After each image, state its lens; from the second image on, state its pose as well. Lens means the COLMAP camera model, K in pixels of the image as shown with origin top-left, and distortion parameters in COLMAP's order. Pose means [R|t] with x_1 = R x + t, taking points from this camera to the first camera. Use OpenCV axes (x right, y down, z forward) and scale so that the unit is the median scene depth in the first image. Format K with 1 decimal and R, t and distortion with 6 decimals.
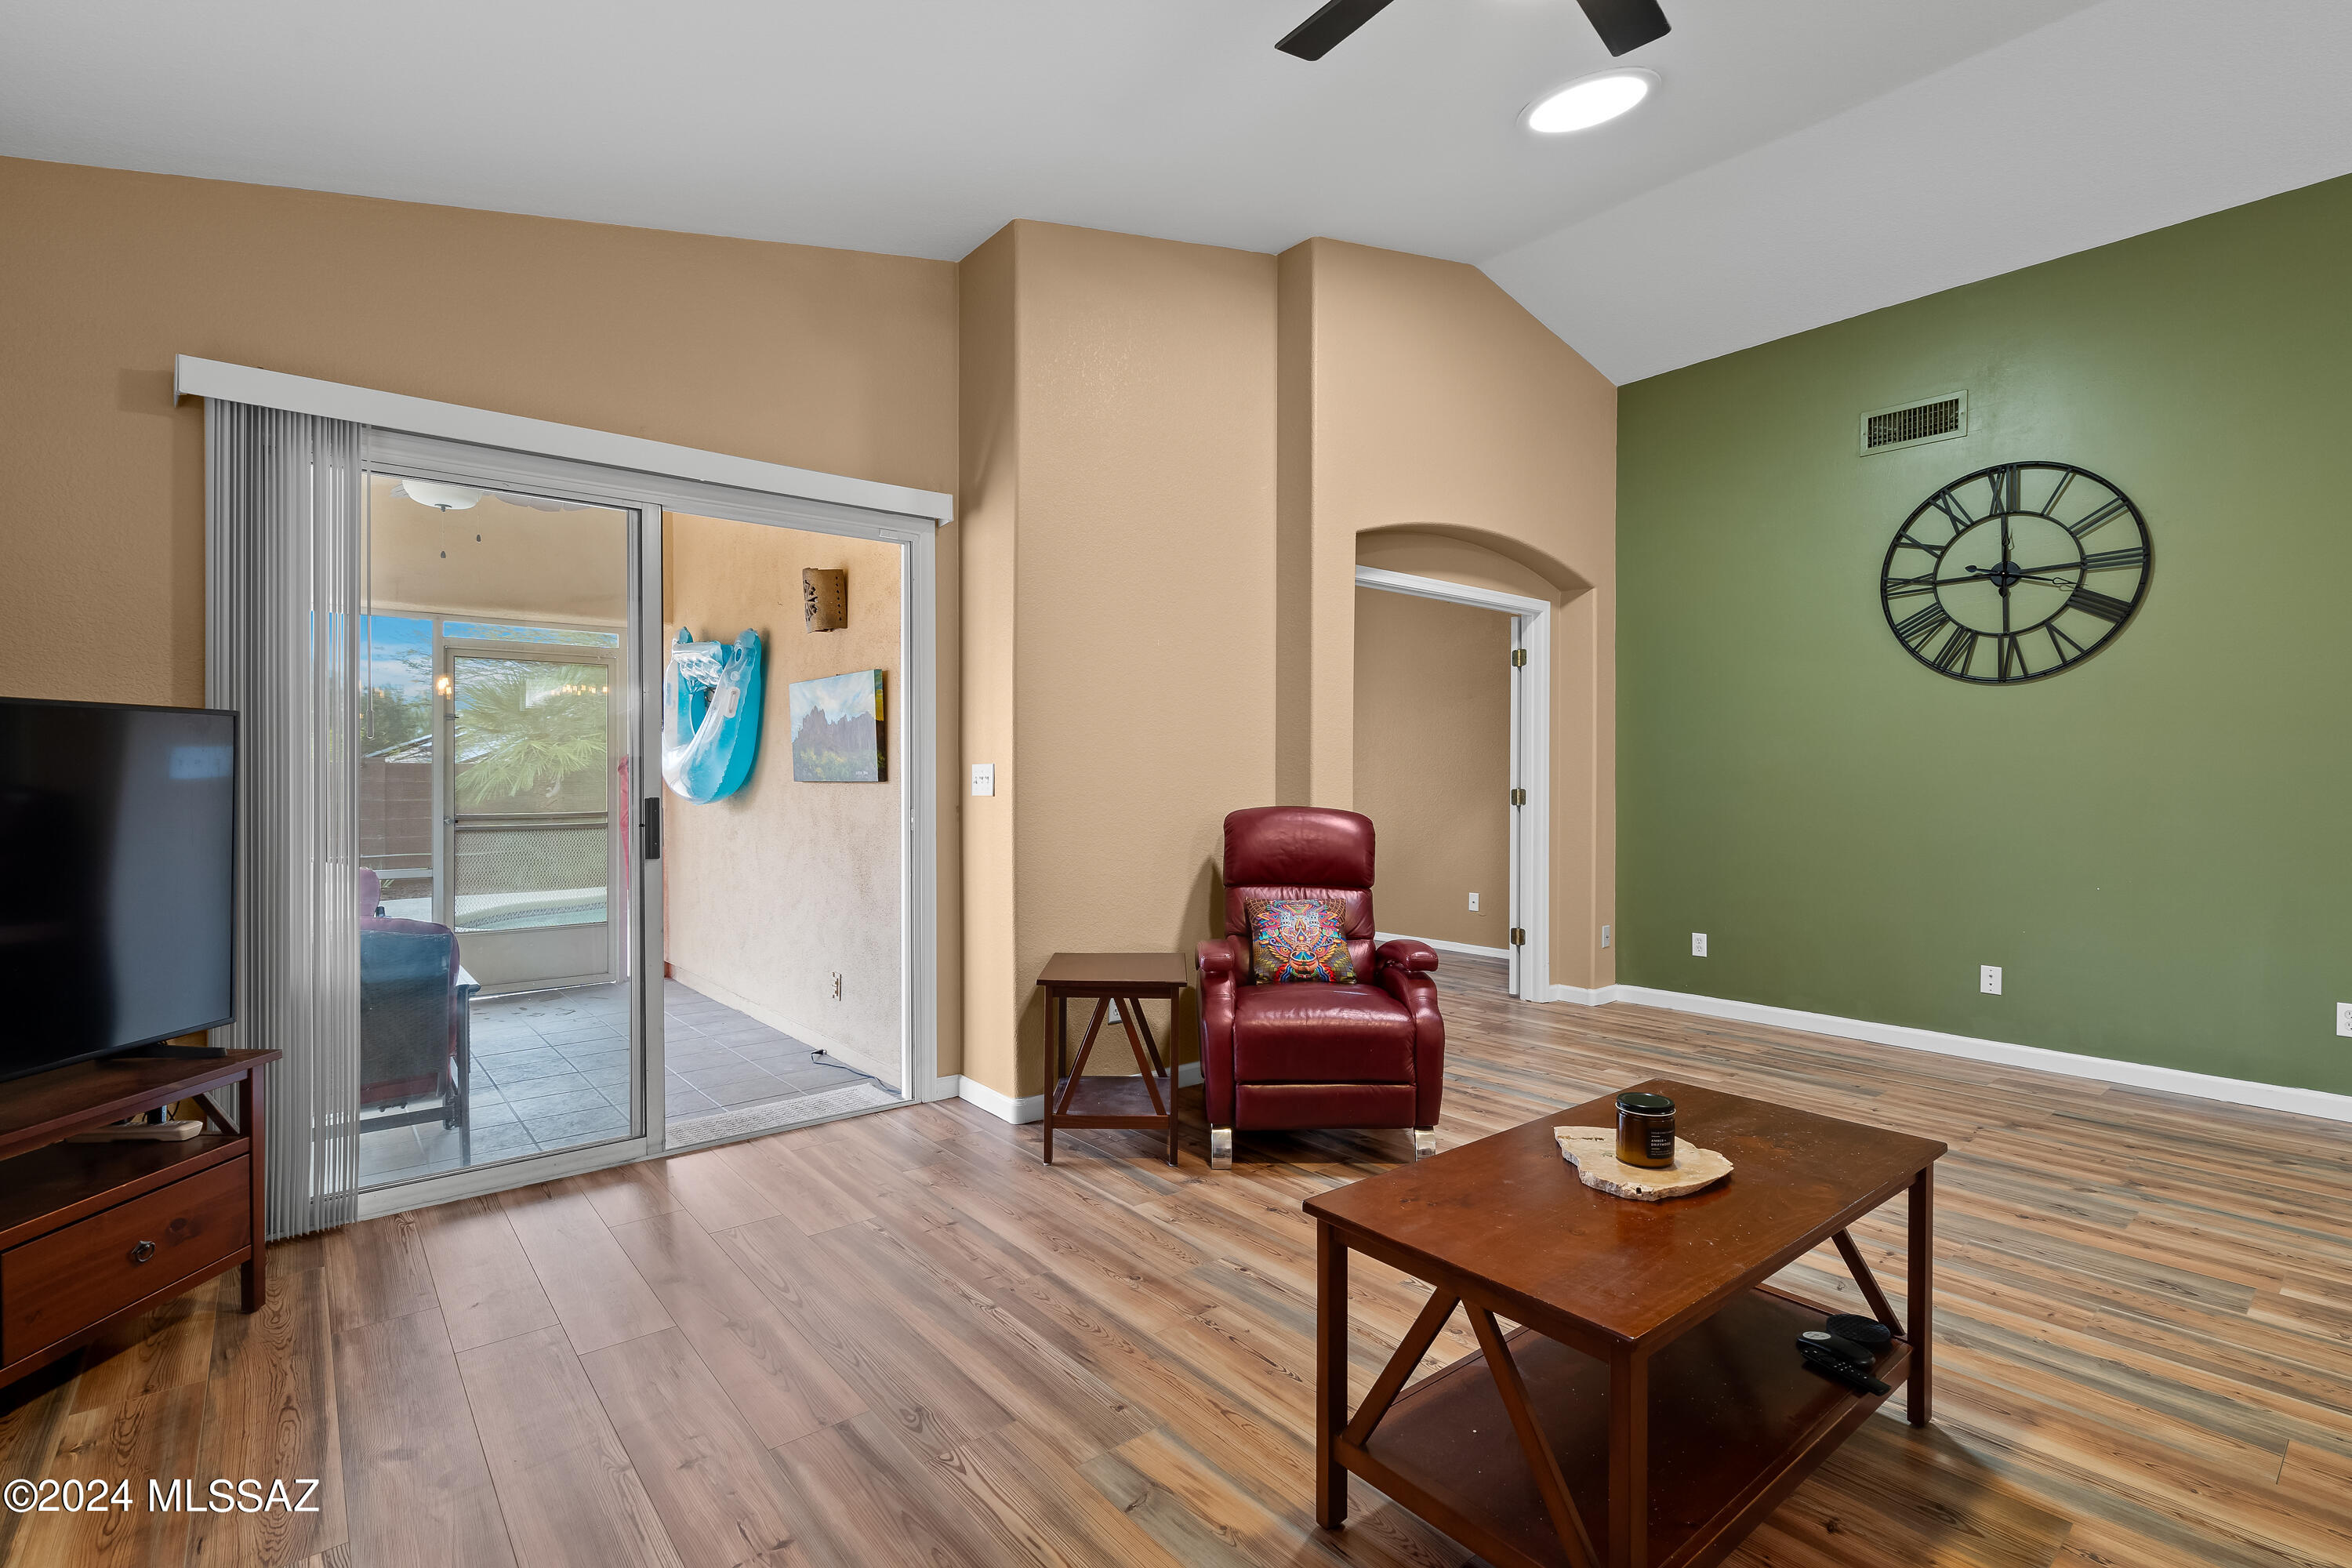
lens RADIAL K [[1100.1, 0, 1177.7], [0, 1100.1, 760.1], [0, 0, 1]] dist [-0.002540, -0.000184]
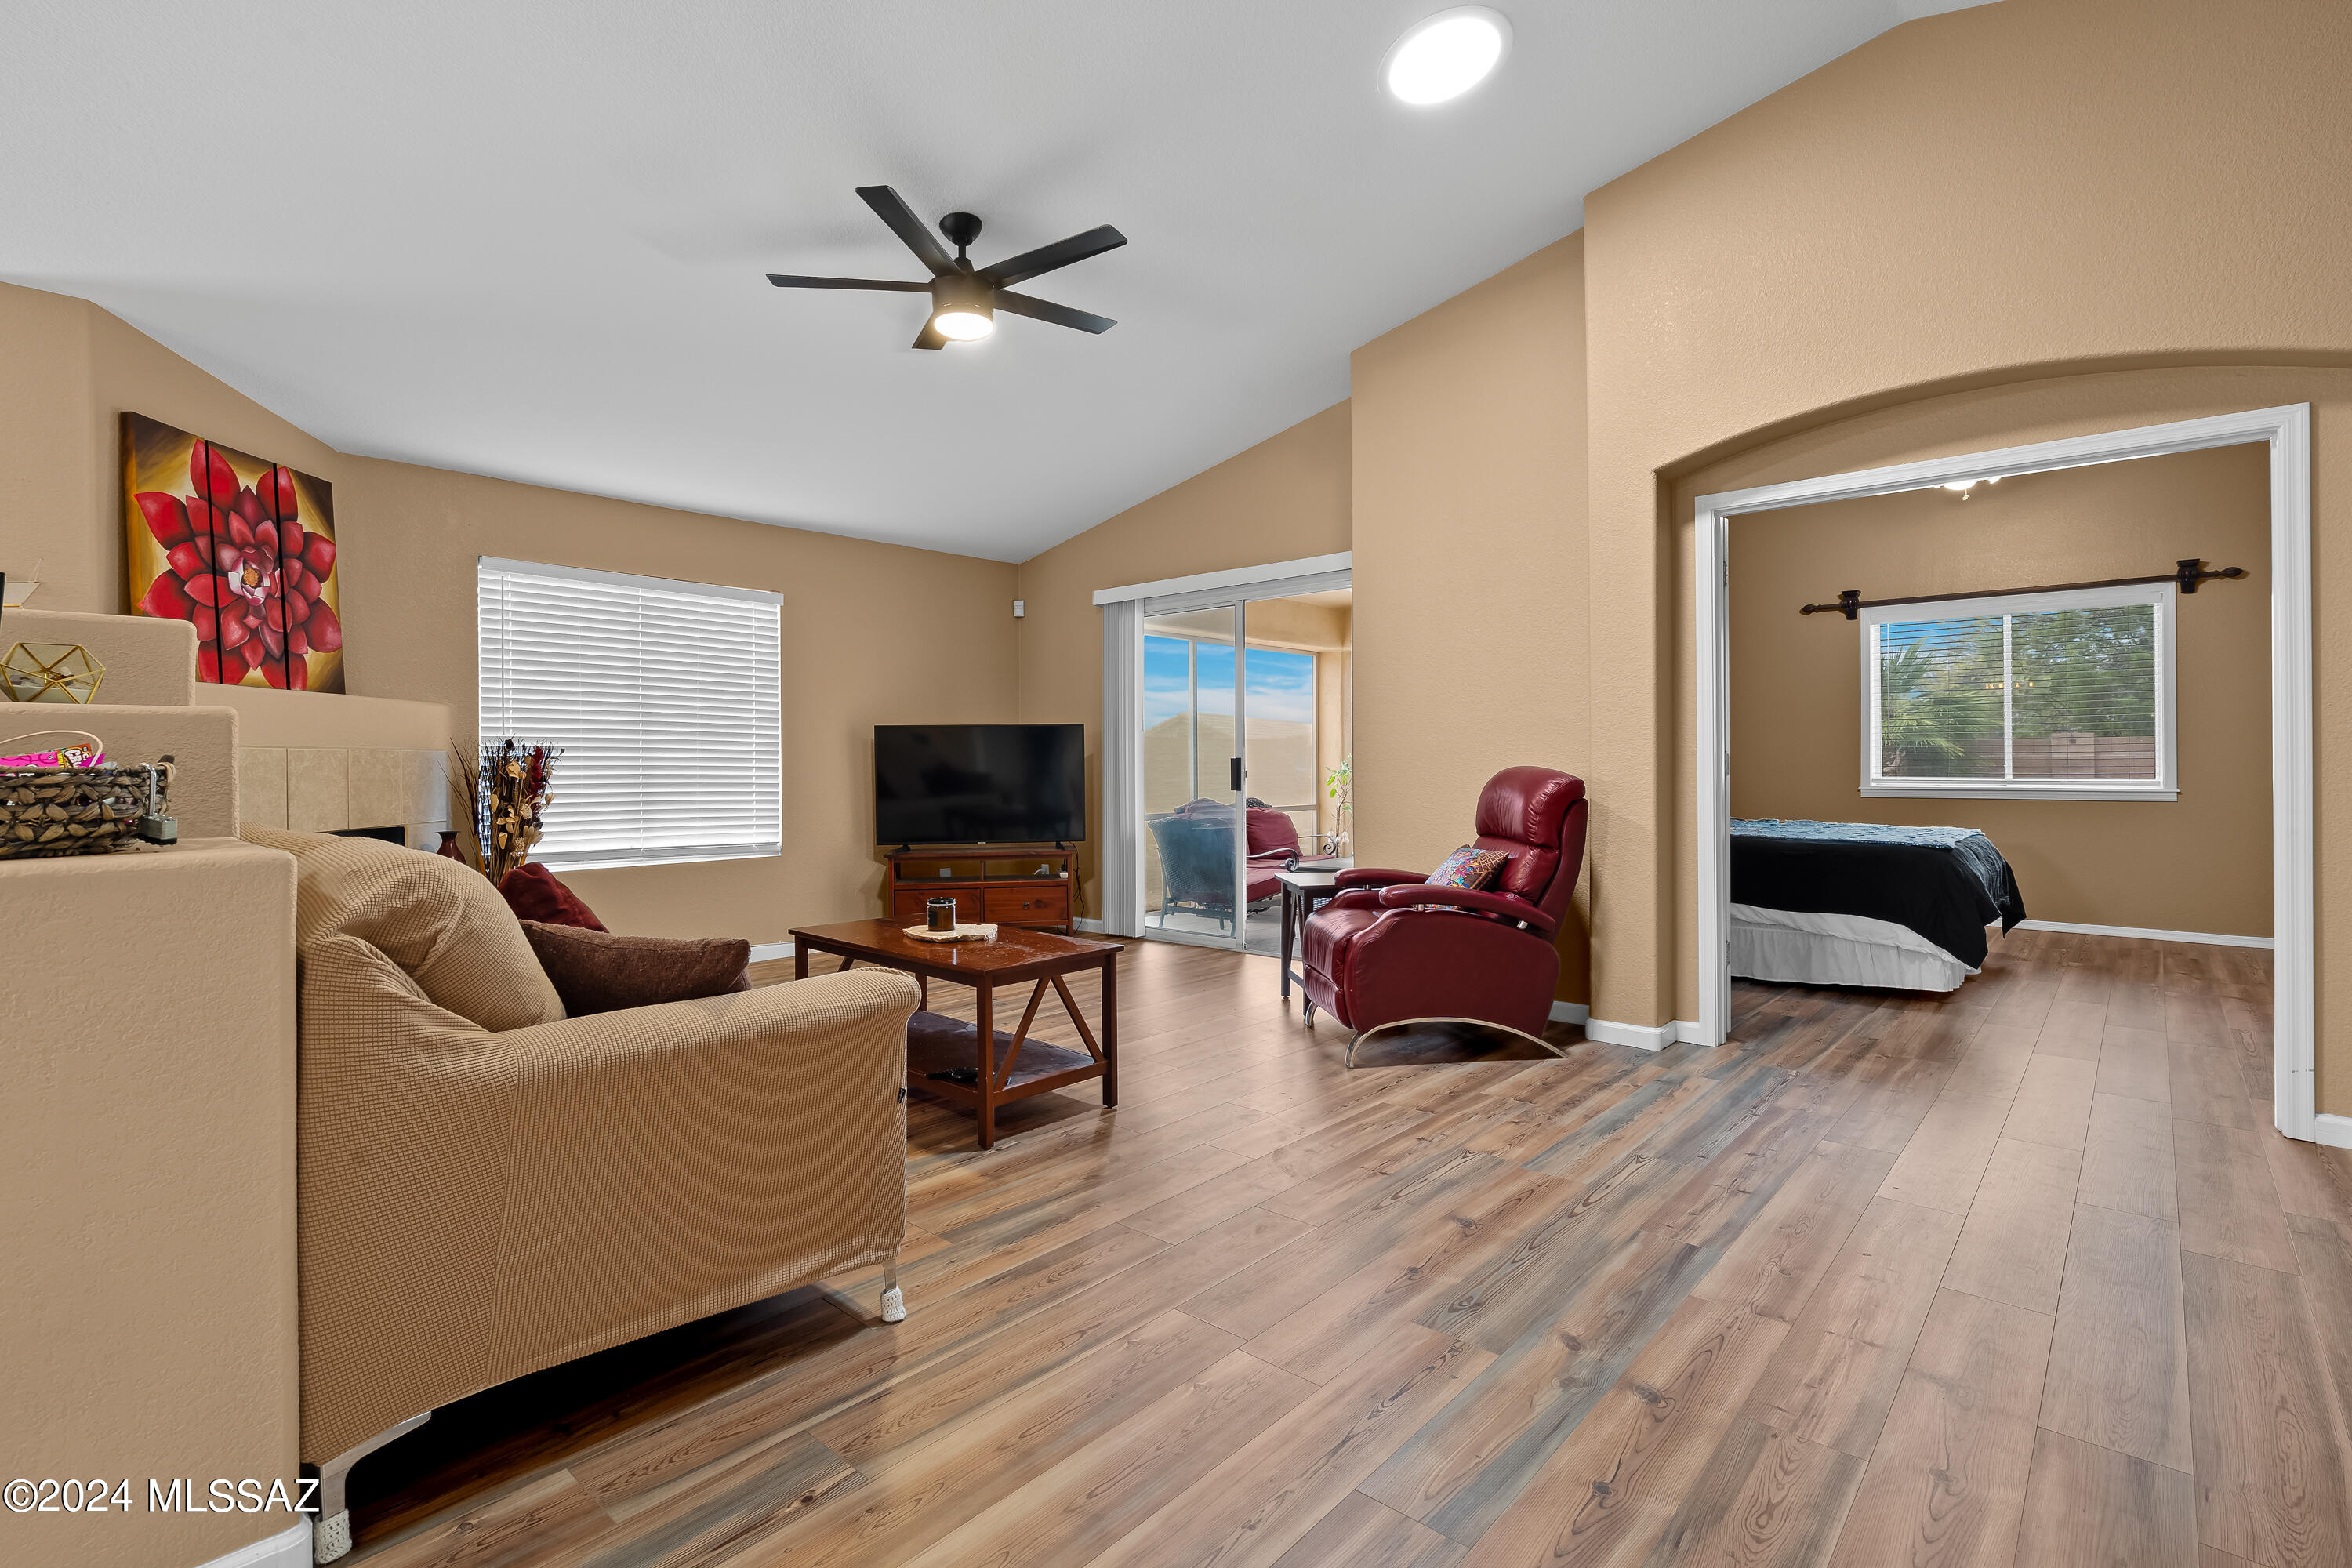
lens RADIAL K [[1100.1, 0, 1177.7], [0, 1100.1, 760.1], [0, 0, 1]] dist [-0.002540, -0.000184]
pose [[0.140318, -0.003854, -0.990099, 1.782226], [0.017961, 0.999838, -0.001346, 0.047680], [0.989944, -0.017595, 0.140365, 0.834405]]
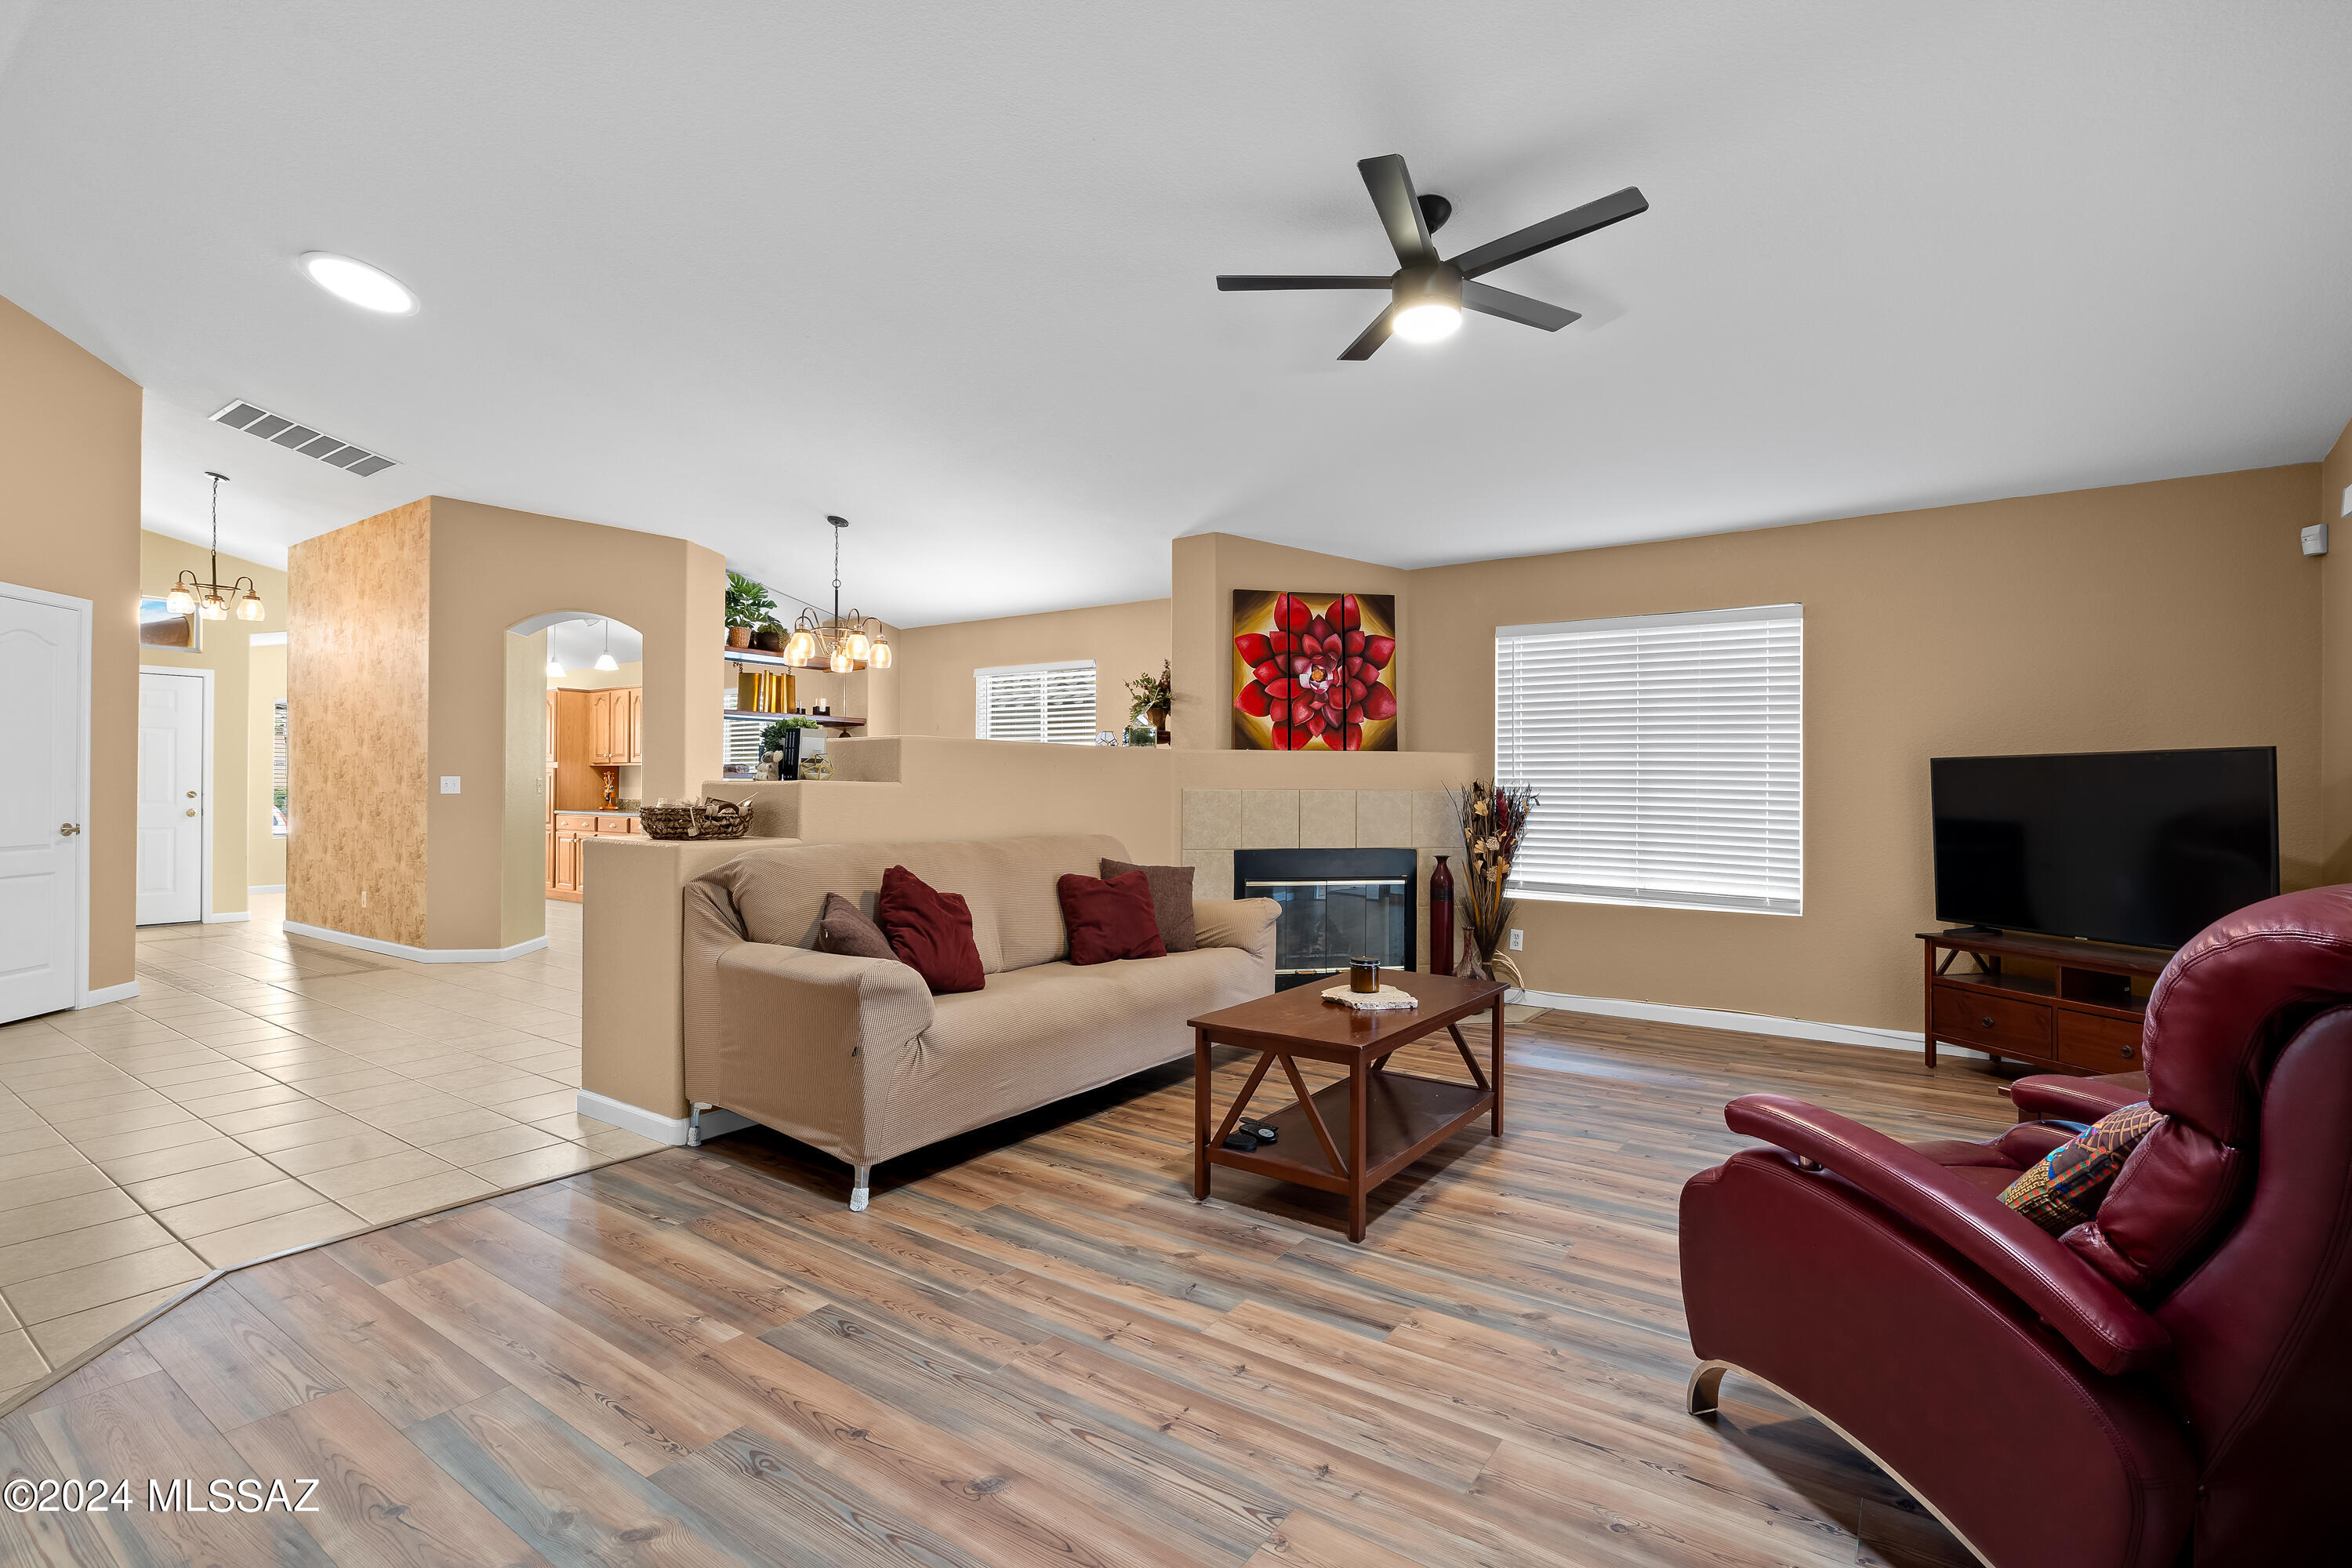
lens RADIAL K [[1080.6, 0, 1178.6], [0, 1080.6, 778.9], [0, 0, 1]] dist [-0.000350, 0.000282]
pose [[-0.967957, -0.009209, -0.250948, 0.867009], [-0.004247, 0.999785, -0.020307, 0.029714], [0.251081, -0.018590, -0.967787, 1.963914]]
